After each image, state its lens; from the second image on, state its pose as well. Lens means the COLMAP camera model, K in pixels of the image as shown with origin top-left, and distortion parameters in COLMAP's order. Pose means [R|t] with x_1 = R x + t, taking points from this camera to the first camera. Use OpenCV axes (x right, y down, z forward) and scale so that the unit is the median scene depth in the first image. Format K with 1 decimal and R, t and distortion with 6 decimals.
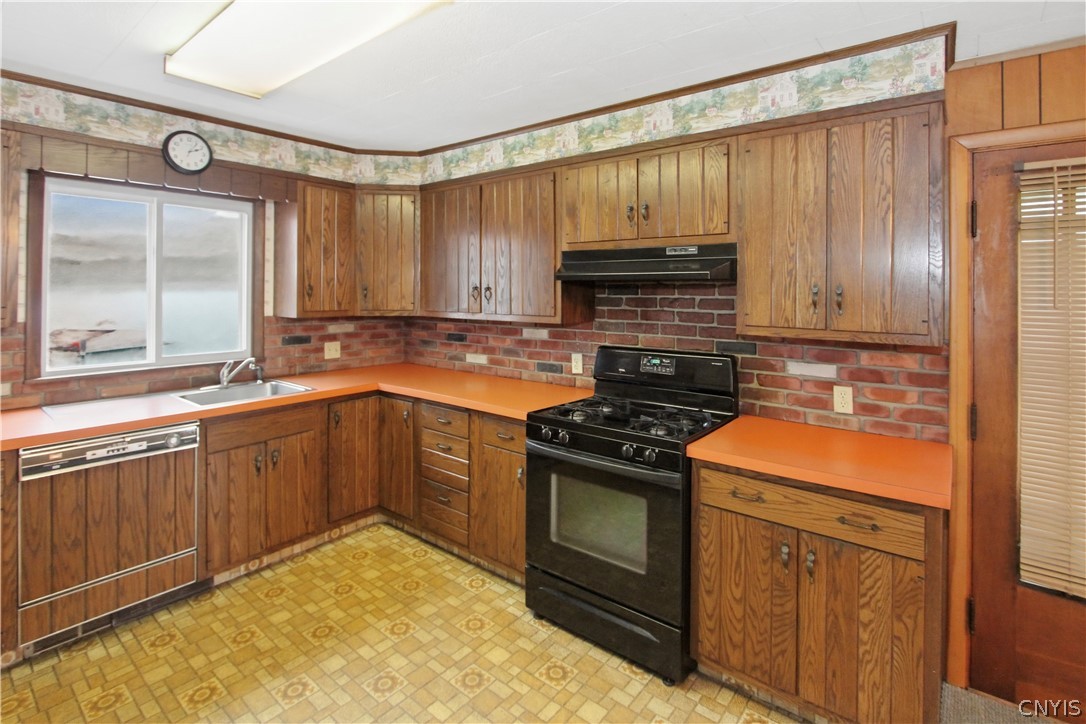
lens RADIAL K [[527.7, 0, 547.3], [0, 527.7, 283.5], [0, 0, 1]] dist [-0.015671, 0.002628]
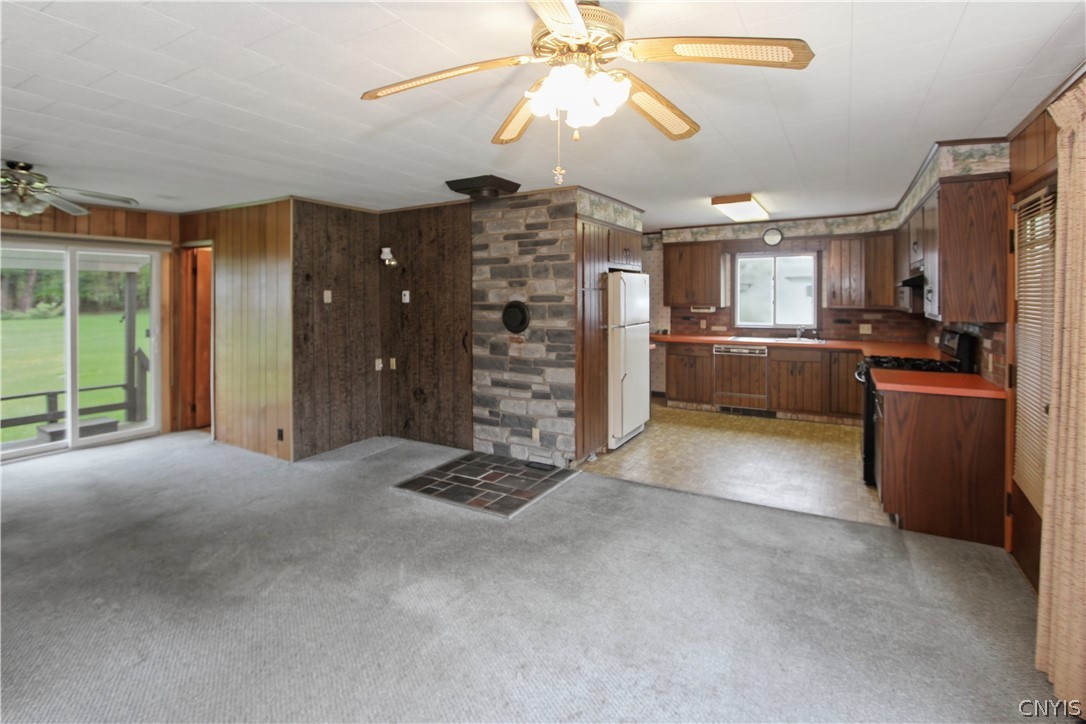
lens RADIAL K [[527.7, 0, 540.8], [0, 527.7, 297.9], [0, 0, 1]] dist [-0.015671, 0.002628]
pose [[0.141338, -0.002776, -0.989957, 1.478252], [0.014862, 0.999889, -0.000682, 0.013671], [0.989850, -0.014617, 0.141364, -0.378063]]
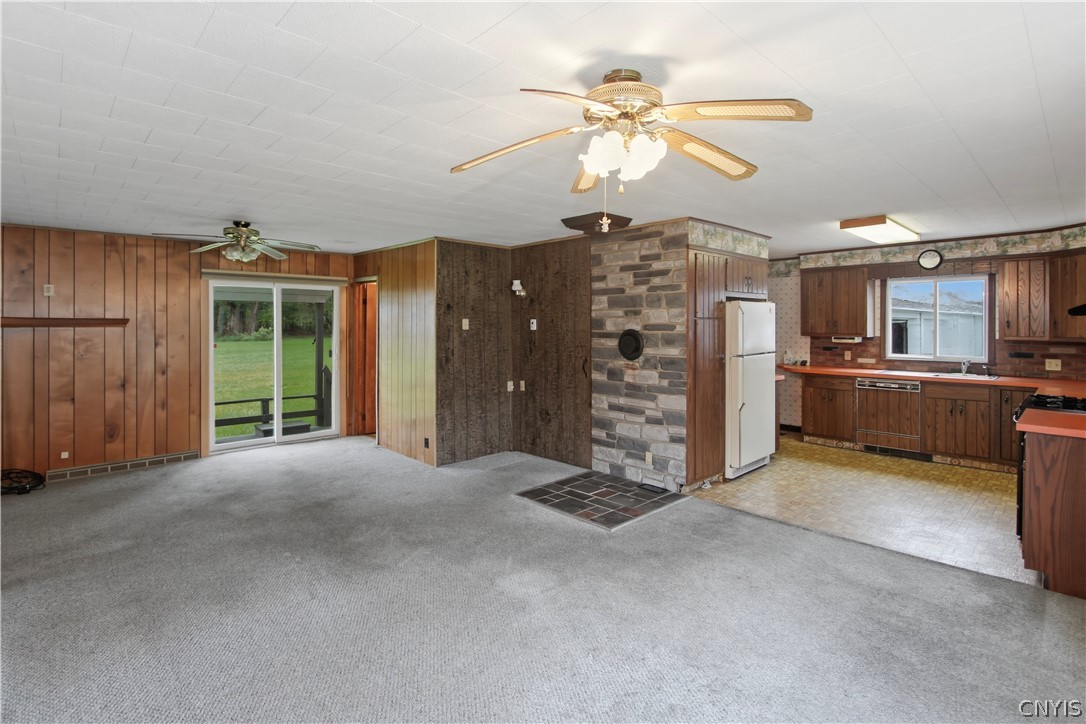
lens RADIAL K [[527.7, 0, 544.2], [0, 527.7, 327.6], [0, 0, 1]] dist [-0.015671, 0.002628]
pose [[-0.136230, -0.000251, -0.990677, 1.586346], [0.009860, 0.999950, -0.001609, 0.015219], [0.990628, -0.009987, -0.136220, -0.265792]]
